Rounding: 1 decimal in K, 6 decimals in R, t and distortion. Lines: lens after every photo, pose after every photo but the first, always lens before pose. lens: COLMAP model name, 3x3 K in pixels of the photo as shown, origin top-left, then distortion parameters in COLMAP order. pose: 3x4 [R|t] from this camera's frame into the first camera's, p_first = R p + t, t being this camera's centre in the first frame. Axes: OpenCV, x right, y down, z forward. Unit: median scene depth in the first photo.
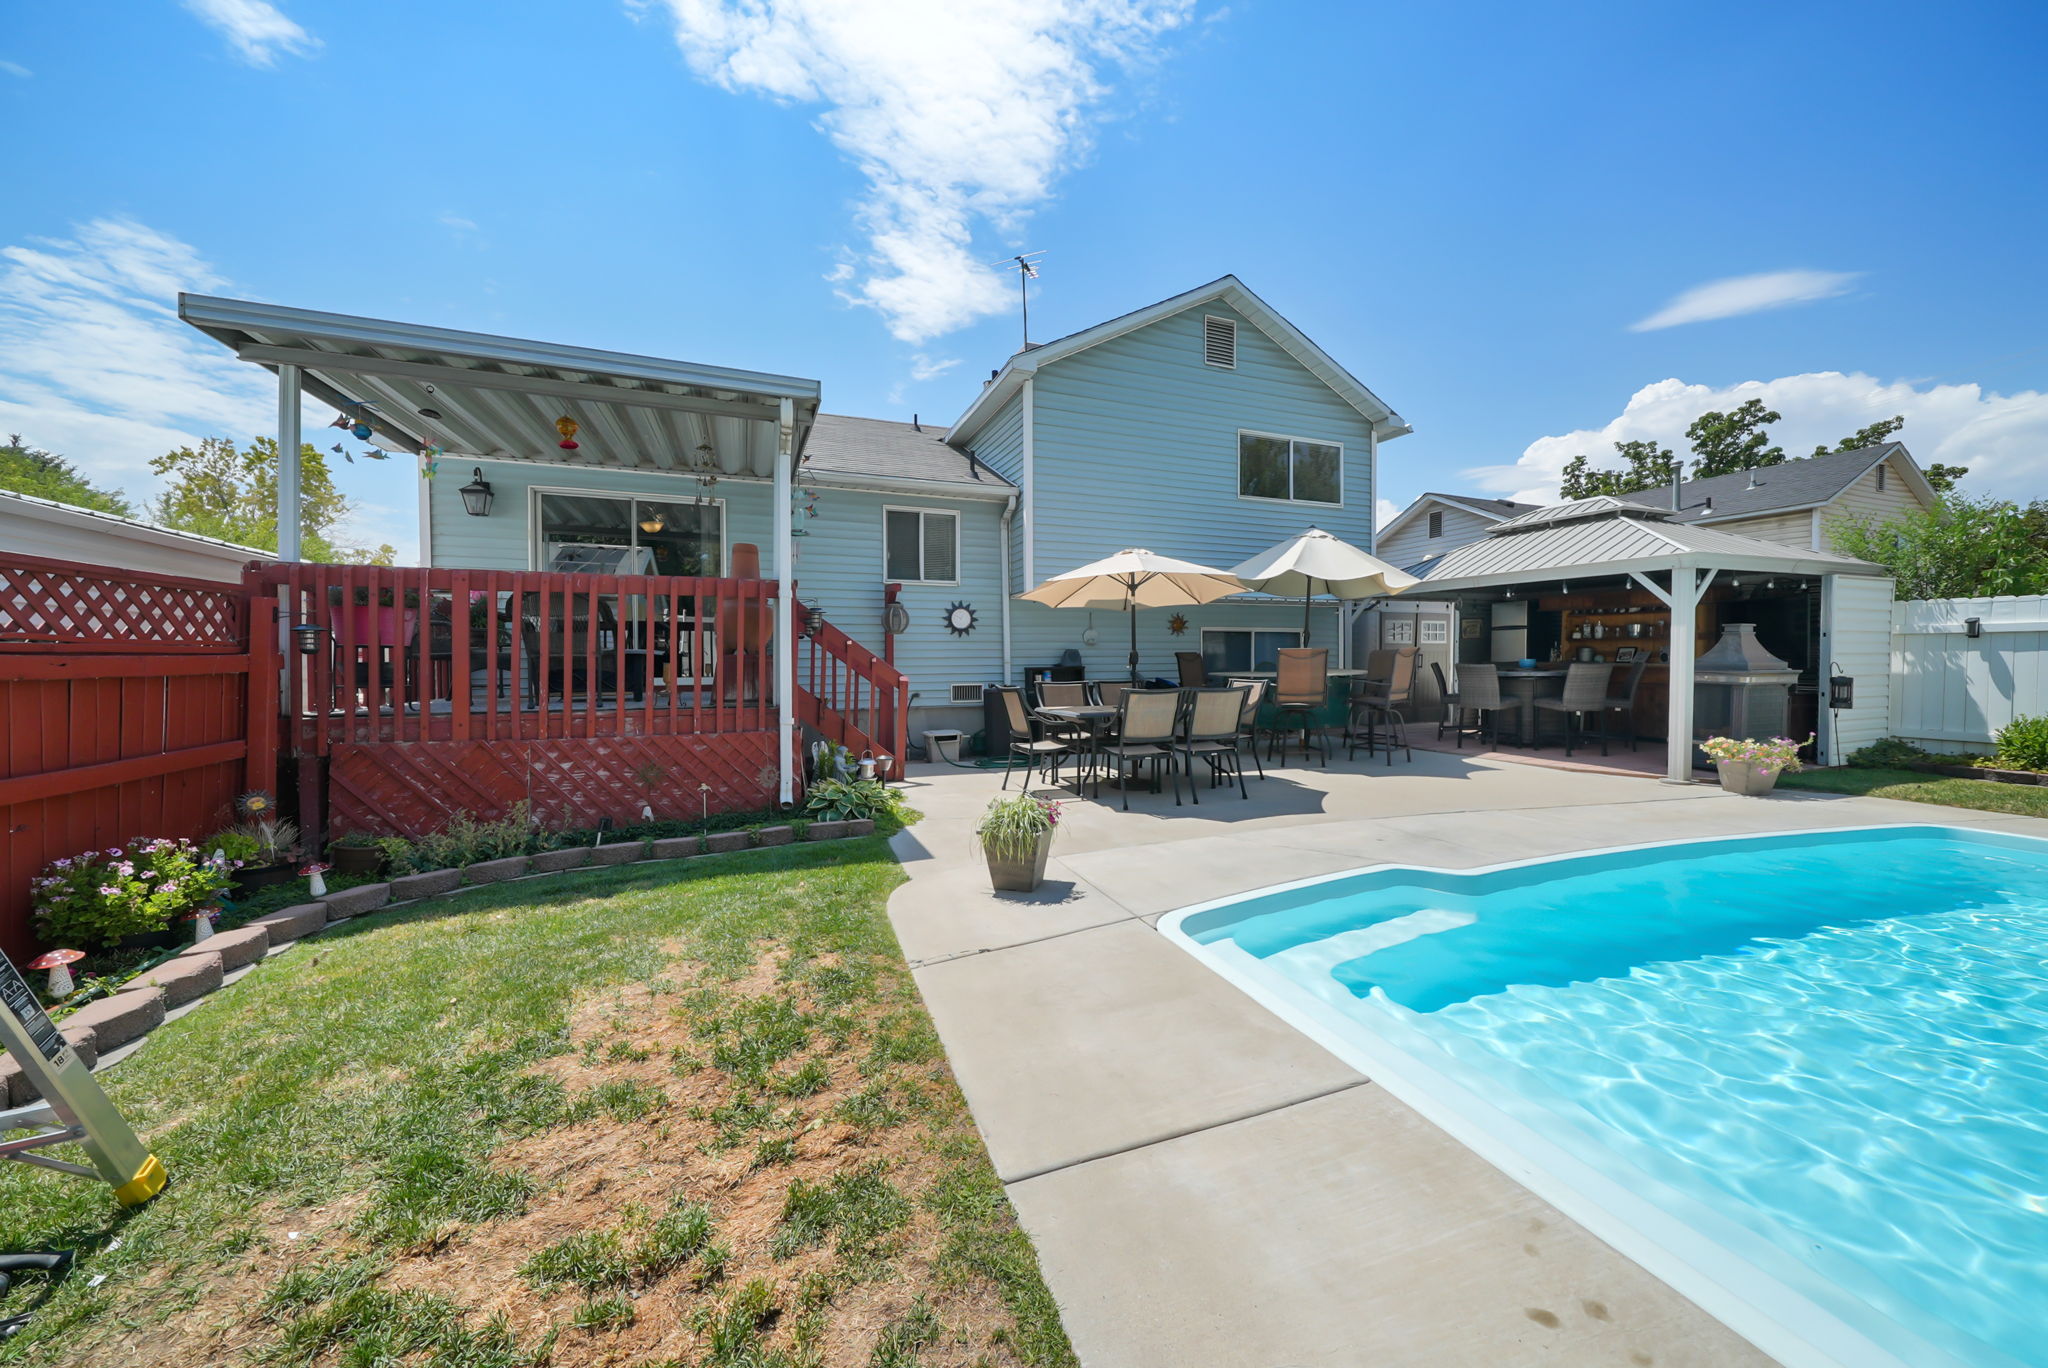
lens RADIAL K [[716.4, 0, 1028.2], [0, 716.4, 673.5], [0, 0, 1]] dist [-0.006462, -0.000217]
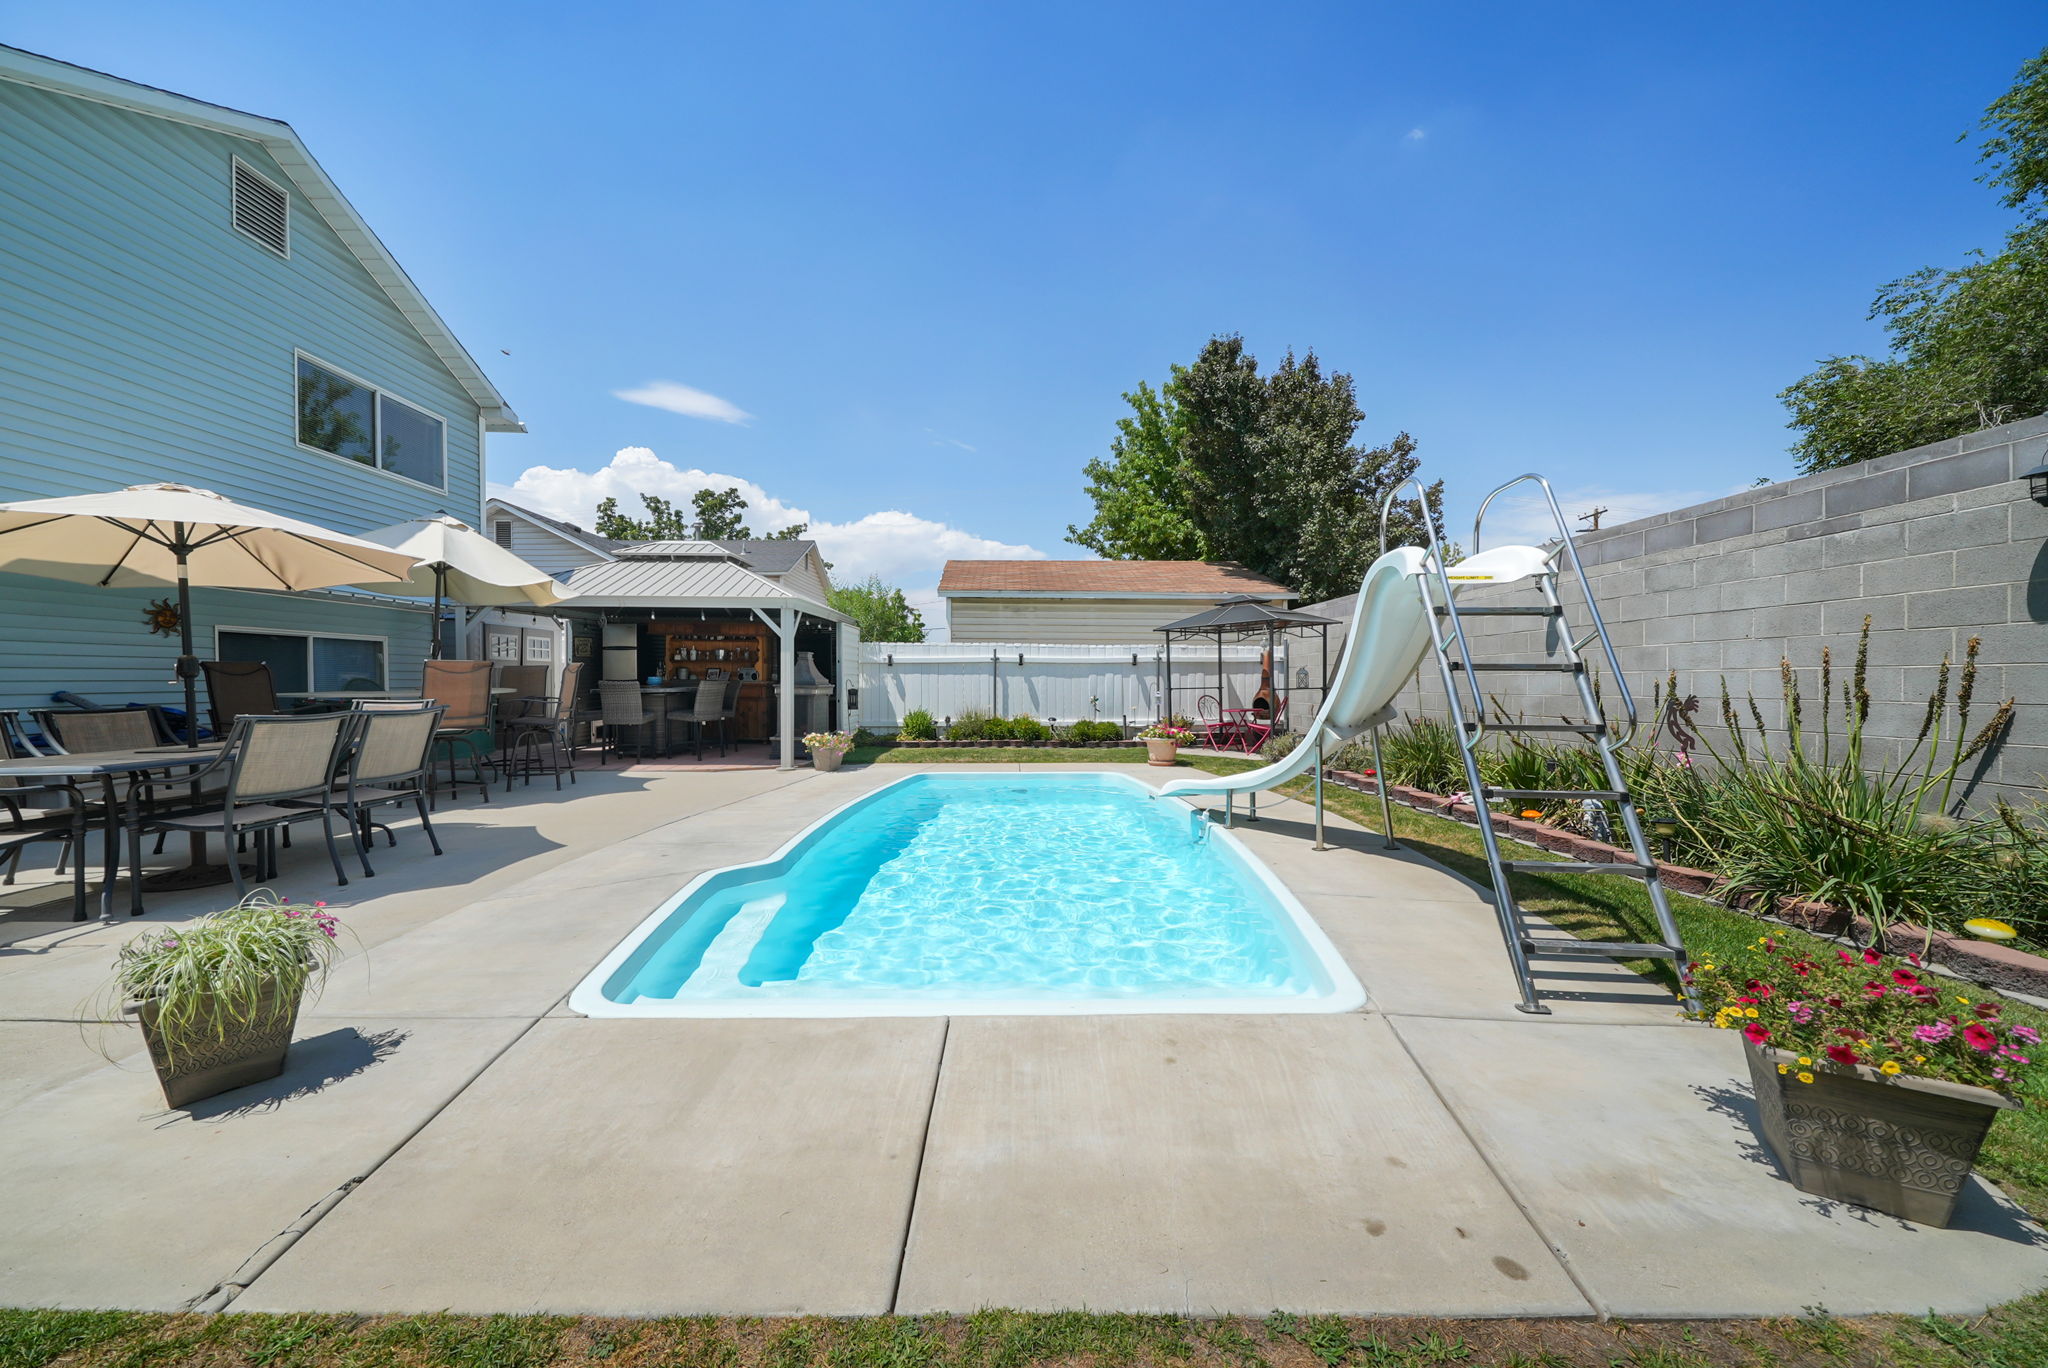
lens RADIAL K [[702.2, 0, 1024.0], [0, 702.2, 684.0], [0, 0, 1]] dist [-0.001166, -0.000145]
pose [[0.331329, -0.001556, 0.943514, -0.145260], [0.017801, 0.999831, -0.004602, 0.006251], [-0.943347, 0.018320, 0.331301, 0.121809]]
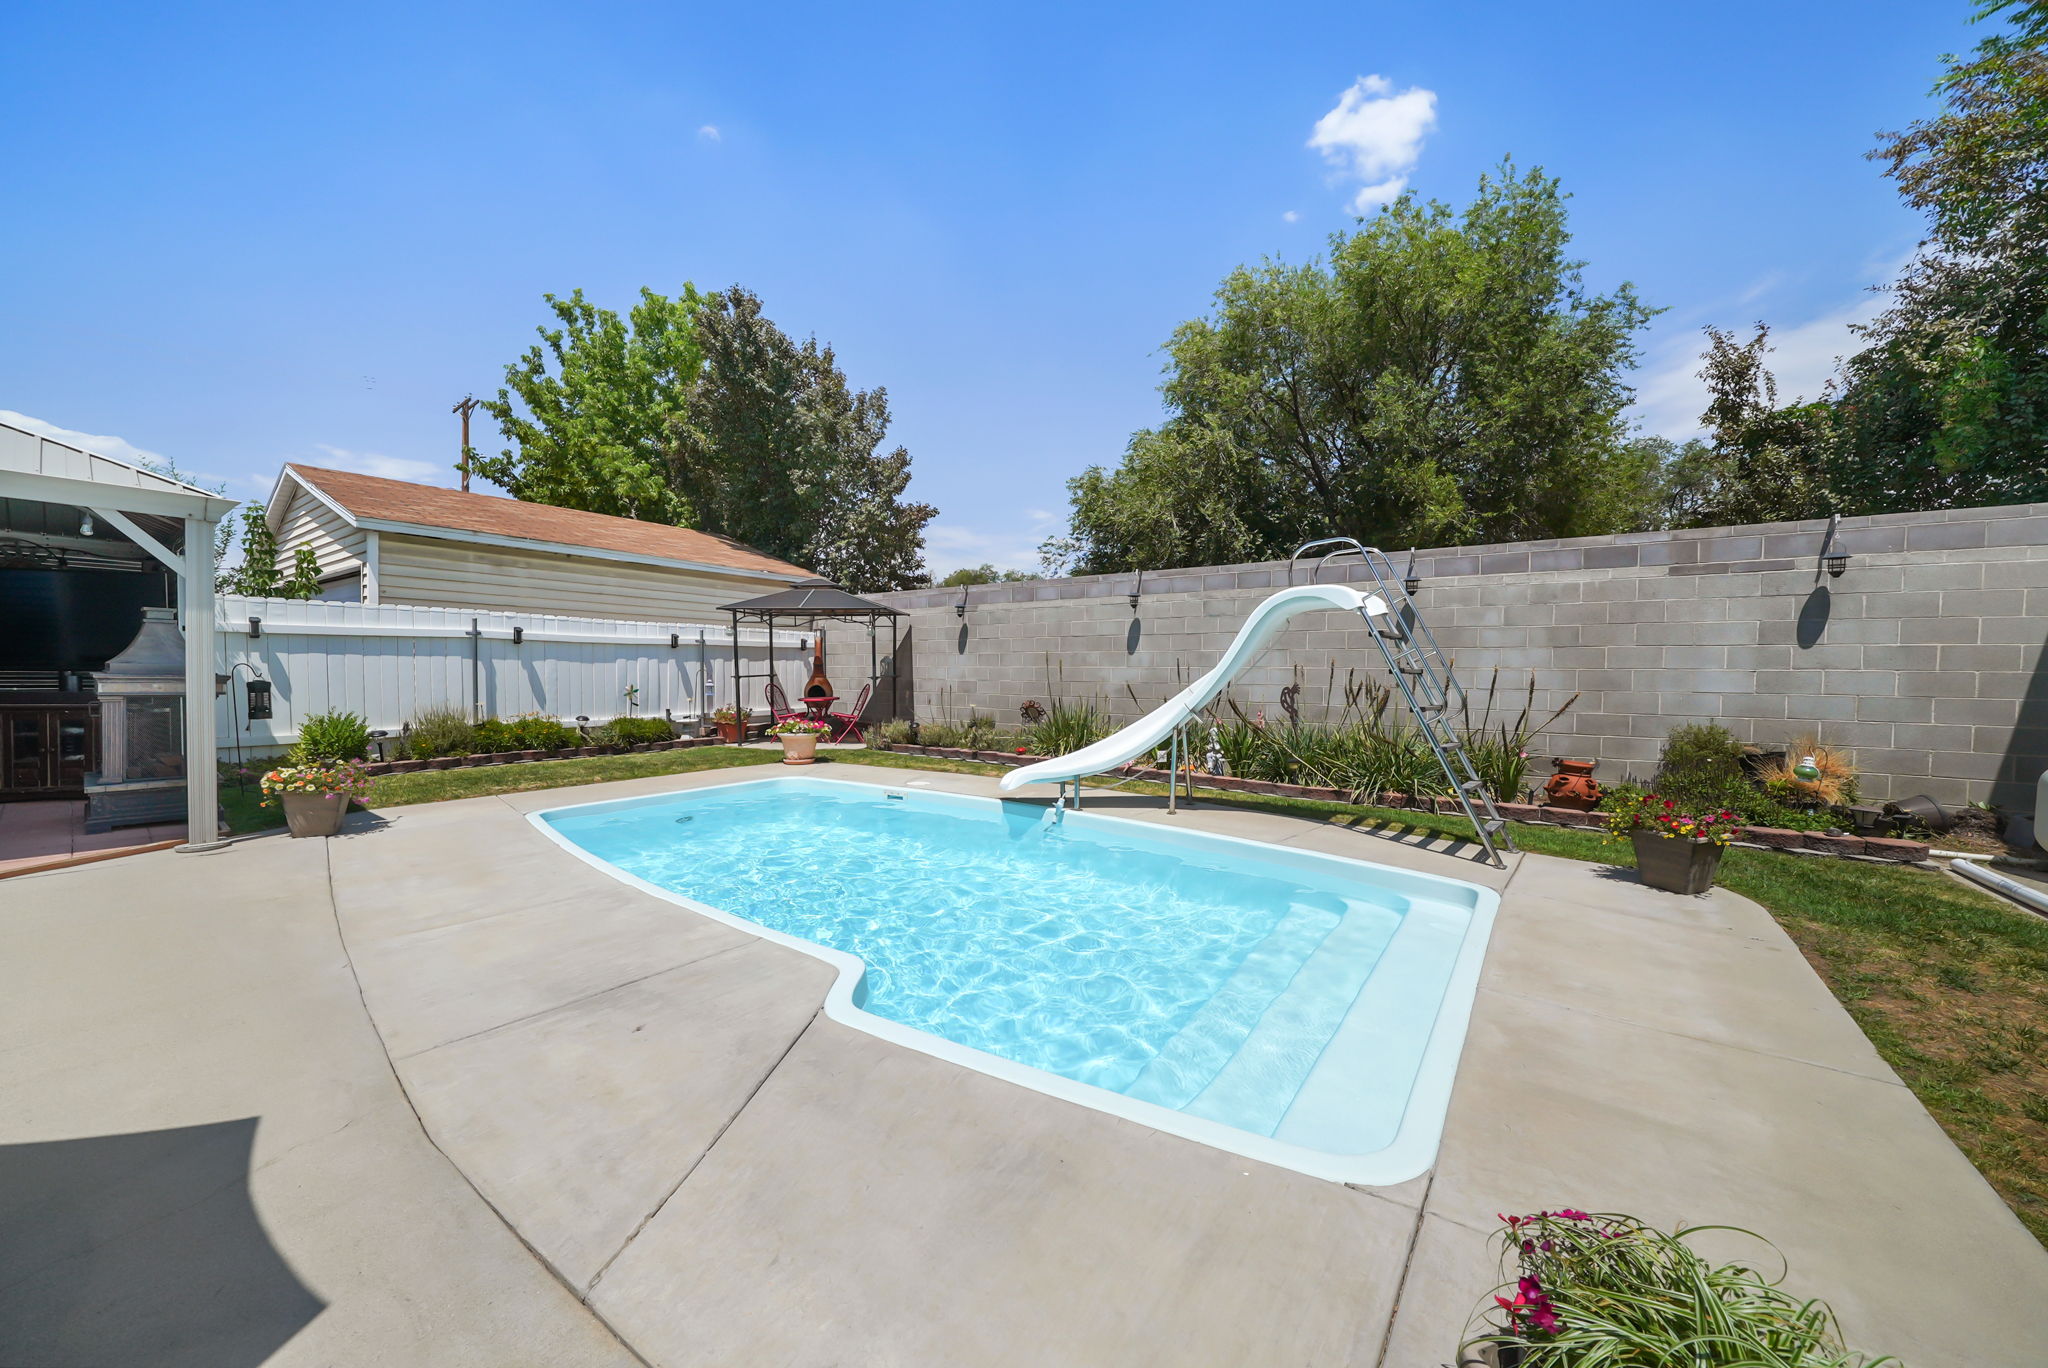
lens RADIAL K [[716.4, 0, 1028.2], [0, 716.4, 673.5], [0, 0, 1]] dist [-0.006462, -0.000217]
pose [[-0.555116, -0.010294, 0.831710, -0.042791], [0.008079, 0.999810, 0.017766, -0.009868], [-0.831734, 0.016582, -0.554927, 0.602437]]
